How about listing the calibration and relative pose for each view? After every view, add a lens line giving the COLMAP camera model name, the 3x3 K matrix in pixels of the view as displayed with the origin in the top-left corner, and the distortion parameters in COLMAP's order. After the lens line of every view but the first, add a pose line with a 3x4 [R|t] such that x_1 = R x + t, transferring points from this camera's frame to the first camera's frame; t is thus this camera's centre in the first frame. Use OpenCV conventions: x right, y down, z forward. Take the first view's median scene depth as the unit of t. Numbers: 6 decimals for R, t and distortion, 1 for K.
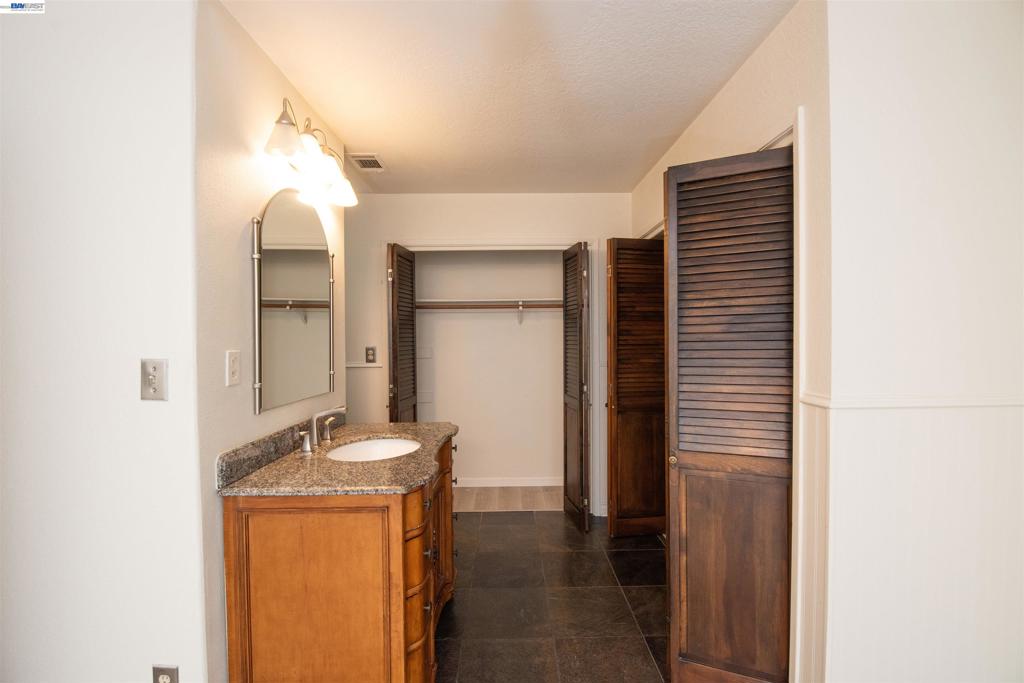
lens RADIAL K [[440.6, 0, 515.9], [0, 440.6, 341.6], [0, 0, 1]] dist [-0.000585, -0.006101]
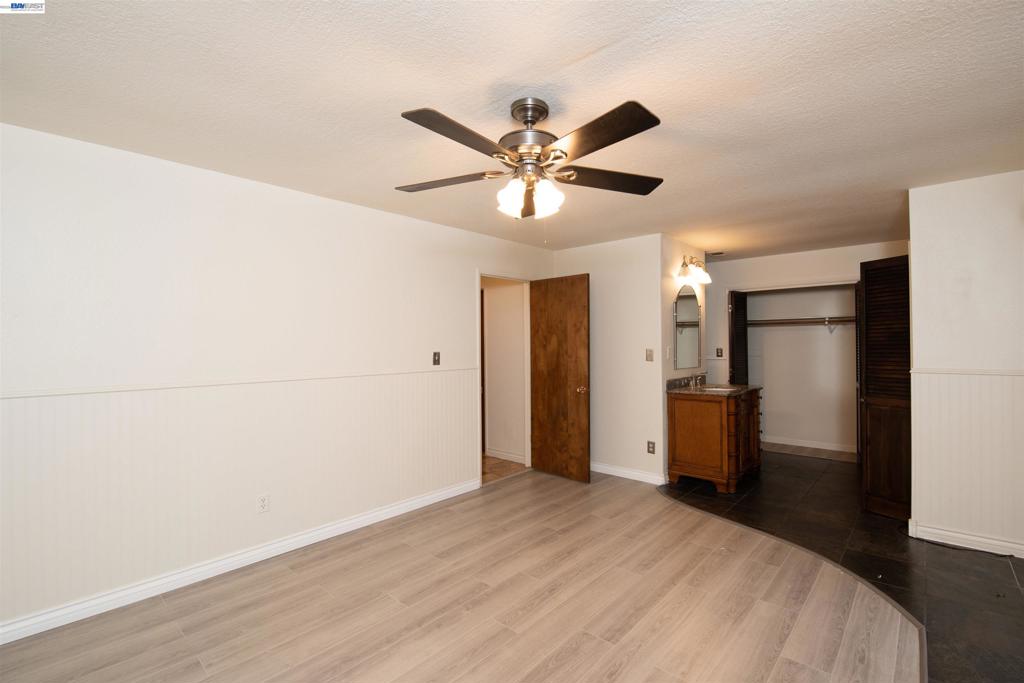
lens RADIAL K [[454.3, 0, 512.0], [0, 454.3, 341.5], [0, 0, 1]] dist [0.000842, -0.010827]
pose [[0.723045, -0.001777, -0.690799, 0.506521], [-0.006395, 0.999937, -0.009266, 0.011451], [0.690771, 0.011117, 0.722988, -1.380123]]
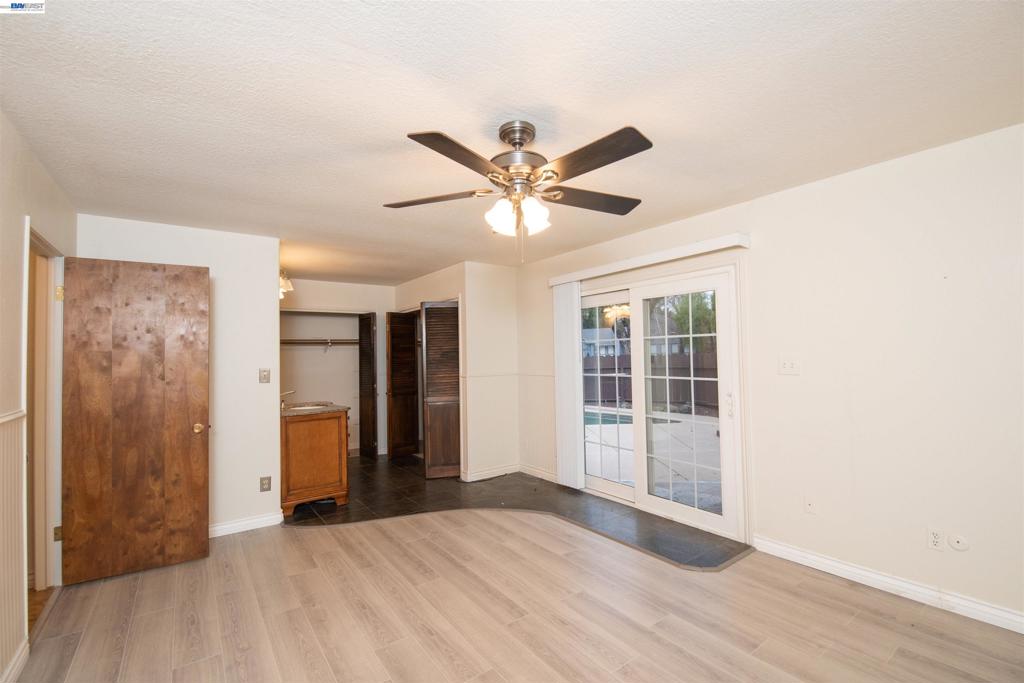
lens RADIAL K [[454.3, 0, 512.0], [0, 454.3, 341.5], [0, 0, 1]] dist [0.000842, -0.010827]
pose [[0.819347, 0.005972, 0.573267, -0.724531], [0.024505, 0.998667, -0.045427, 0.021400], [-0.572774, 0.051269, 0.818108, -1.461304]]
